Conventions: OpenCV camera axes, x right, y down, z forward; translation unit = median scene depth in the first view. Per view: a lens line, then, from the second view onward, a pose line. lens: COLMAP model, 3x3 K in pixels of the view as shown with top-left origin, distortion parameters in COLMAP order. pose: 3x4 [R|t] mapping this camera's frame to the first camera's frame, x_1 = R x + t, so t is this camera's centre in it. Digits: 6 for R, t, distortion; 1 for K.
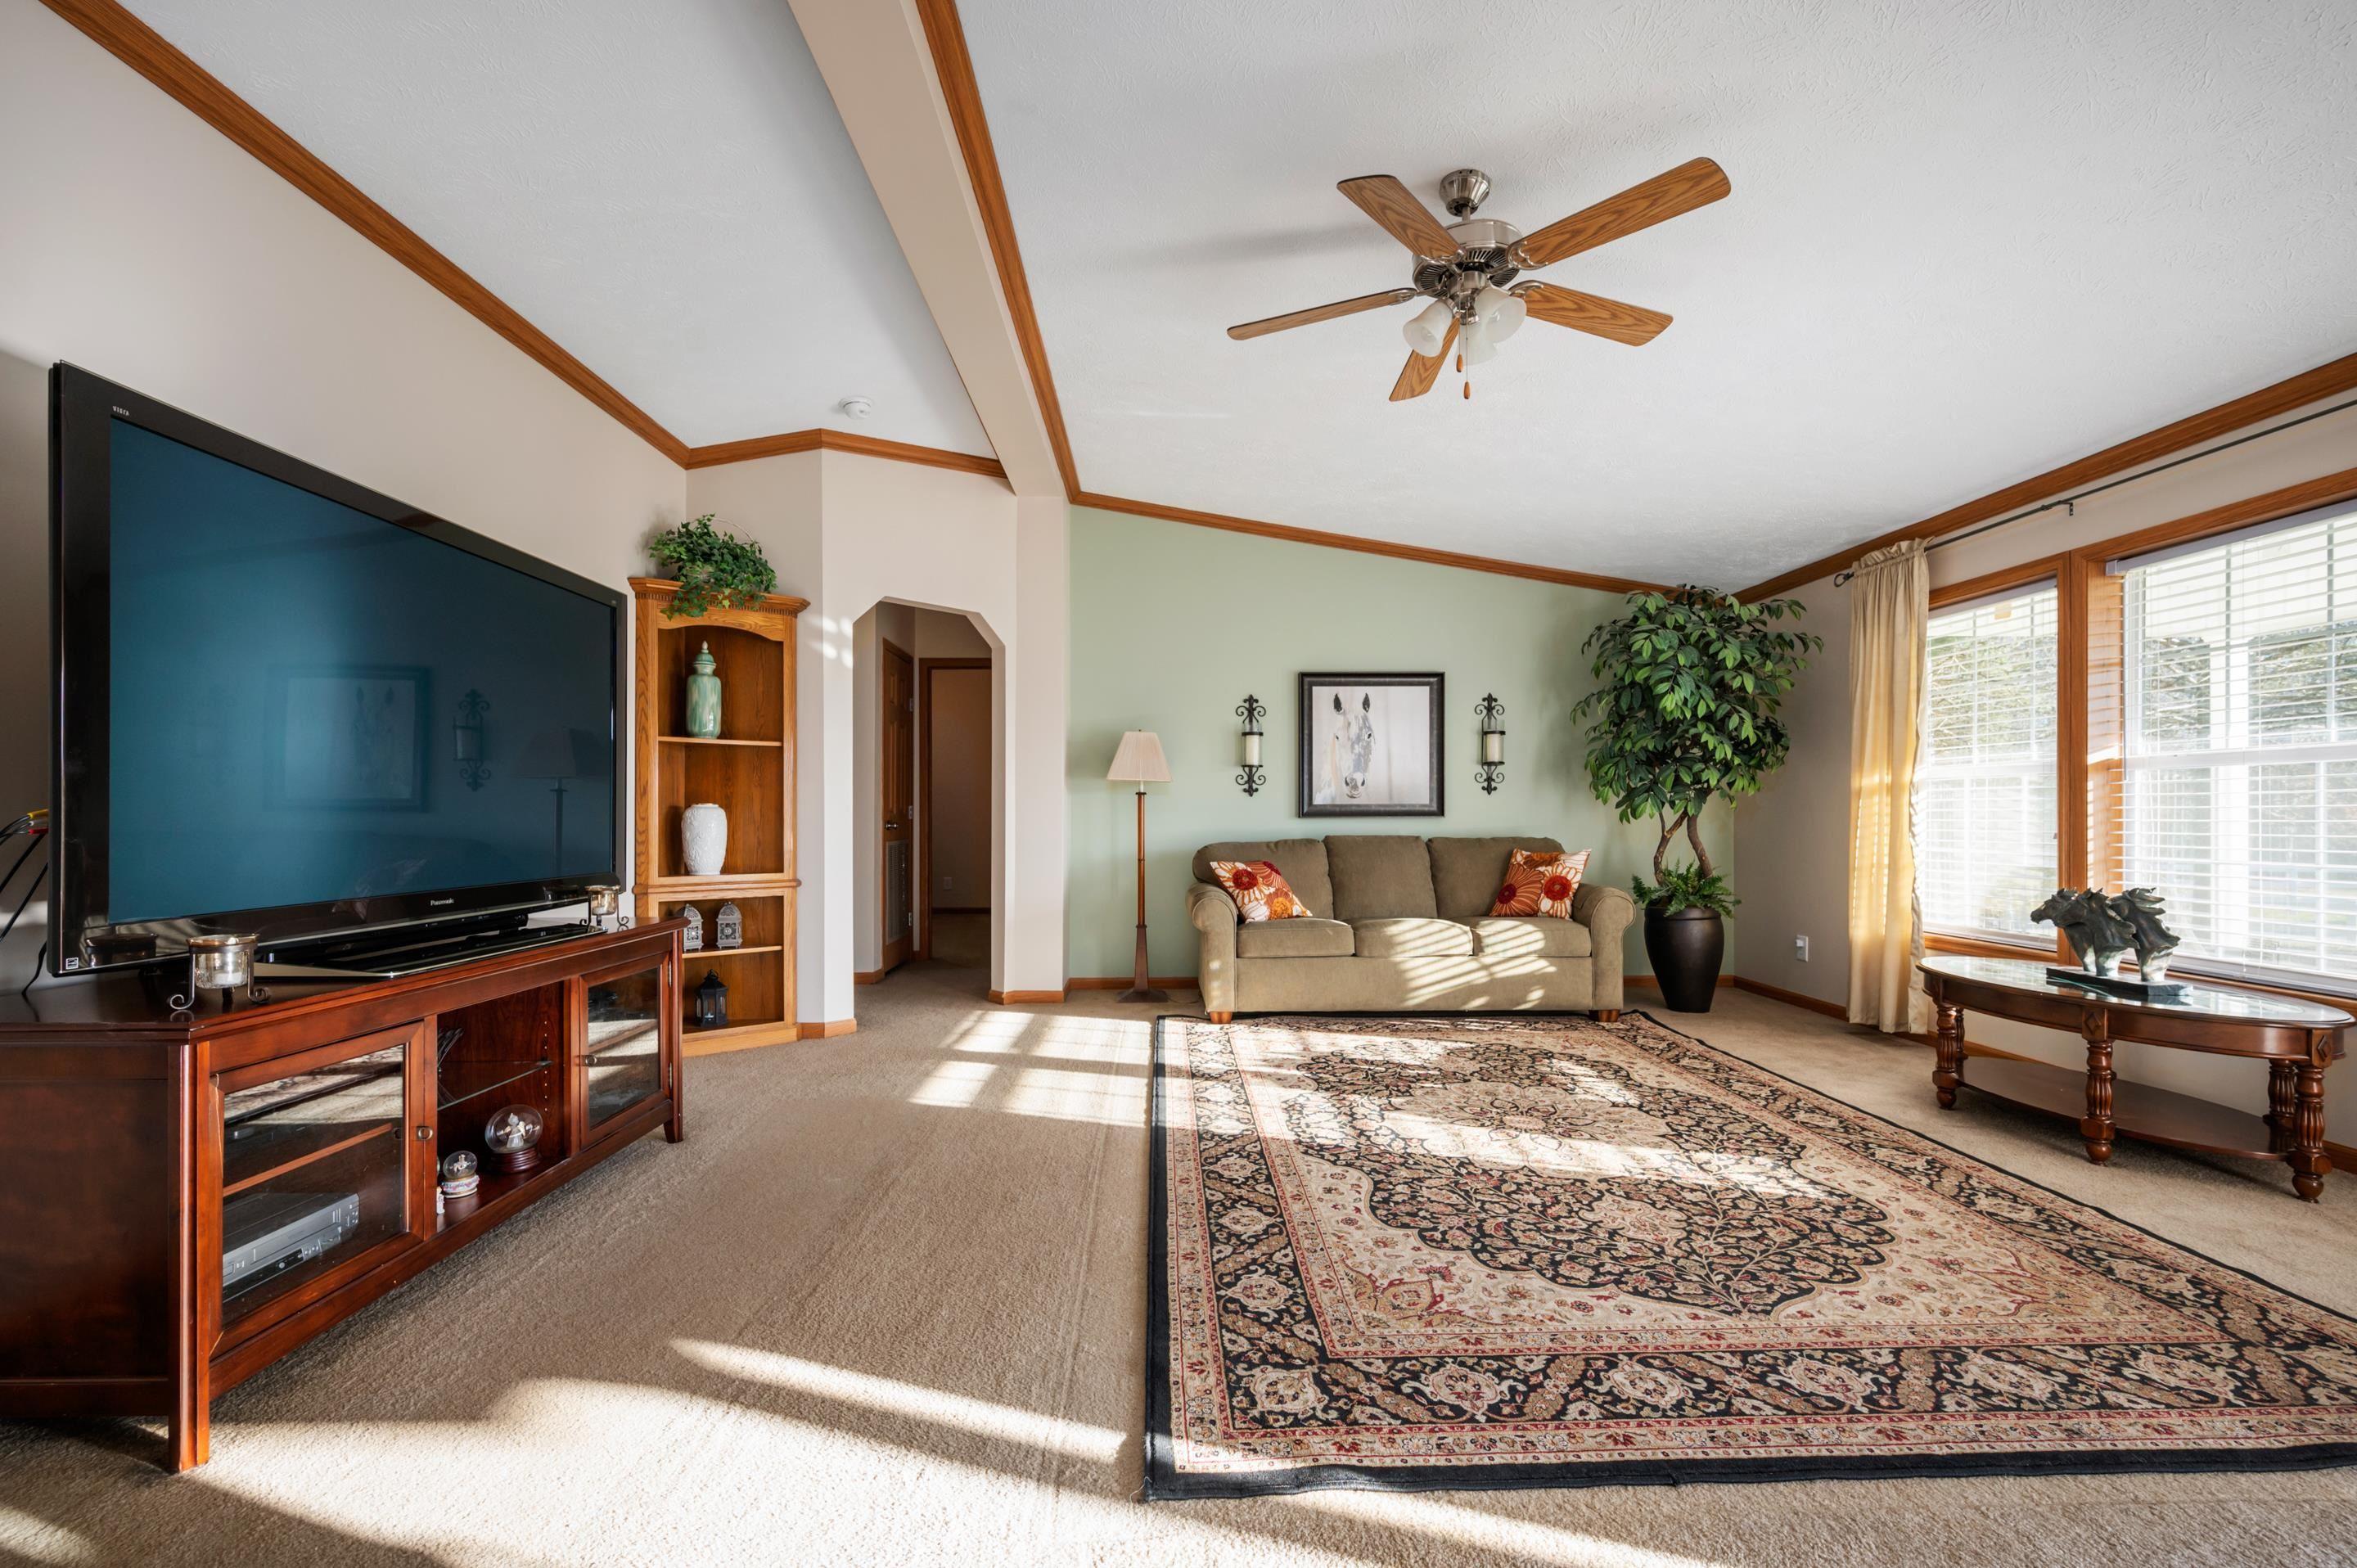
lens RADIAL K [[975.2, 0, 1187.3], [0, 975.2, 803.7], [0, 0, 1]] dist [0.001552, -0.000368]
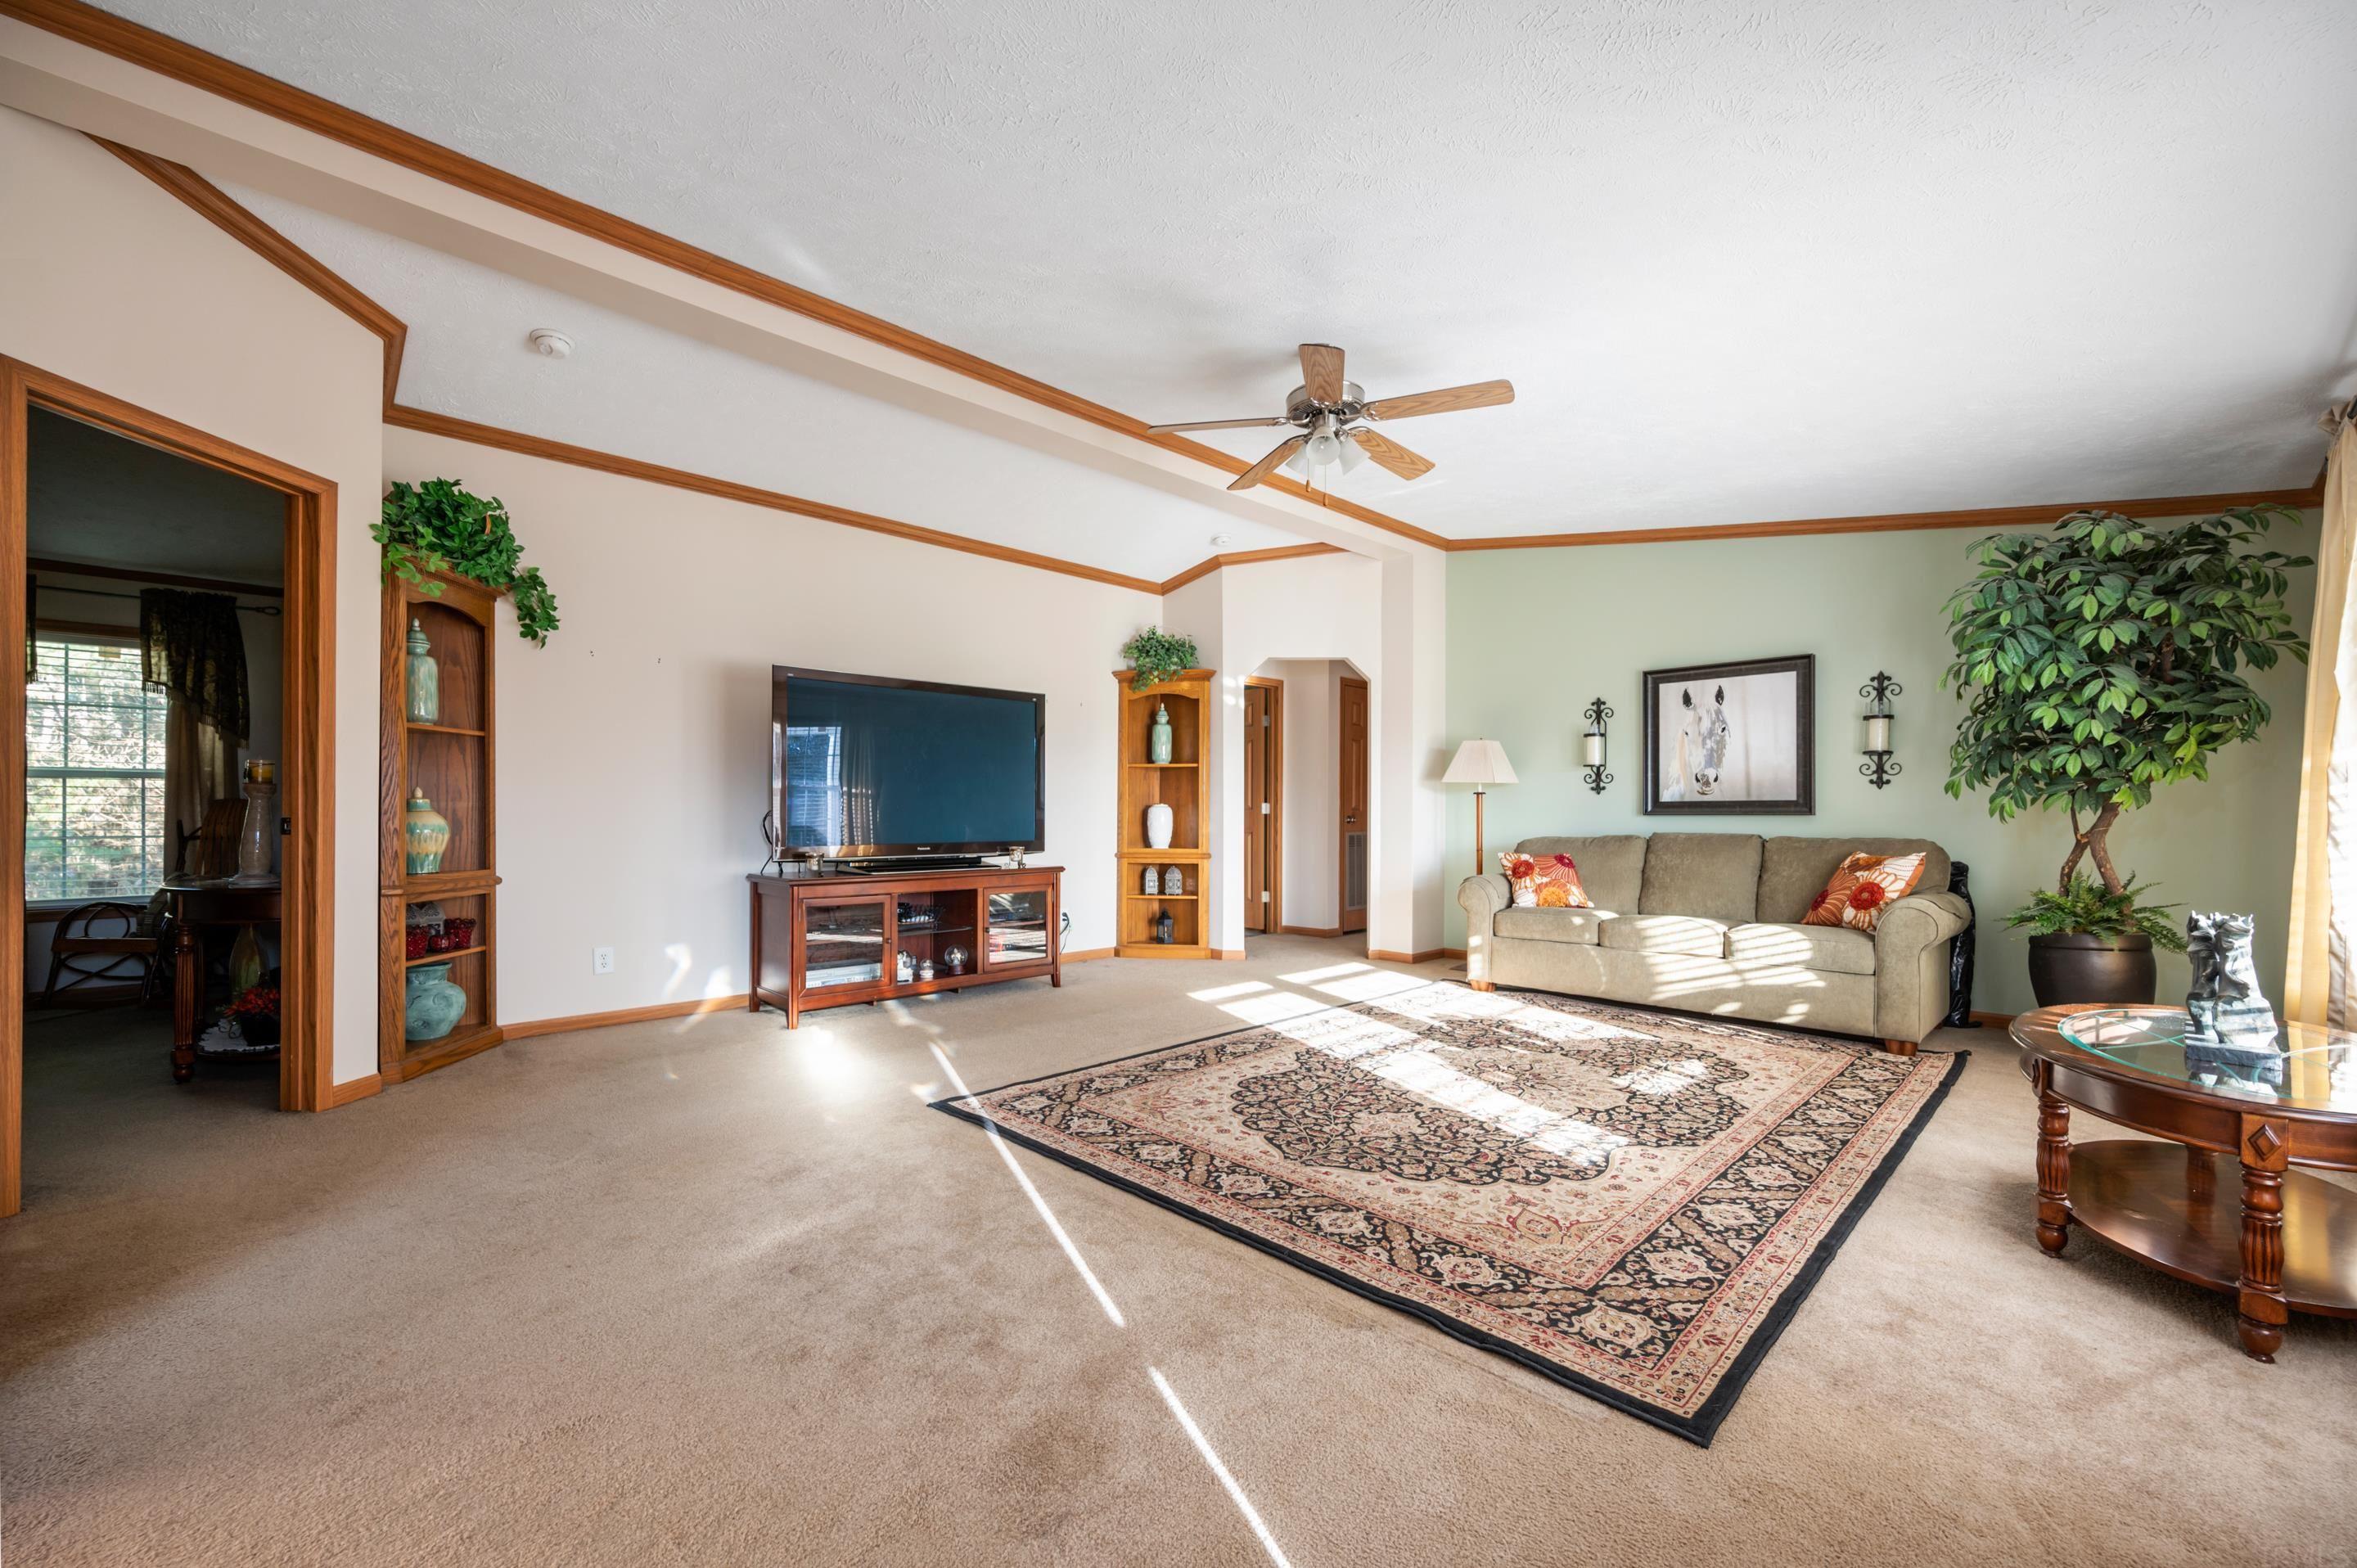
lens RADIAL K [[935.1, 0, 1180.2], [0, 935.1, 799.7], [0, 0, 1]] dist [0.002258, 0.000190]
pose [[0.675479, -0.008099, -0.737334, 0.742537], [0.006929, 0.999965, -0.004636, -0.000039], [0.737346, -0.001978, 0.675512, -0.022877]]
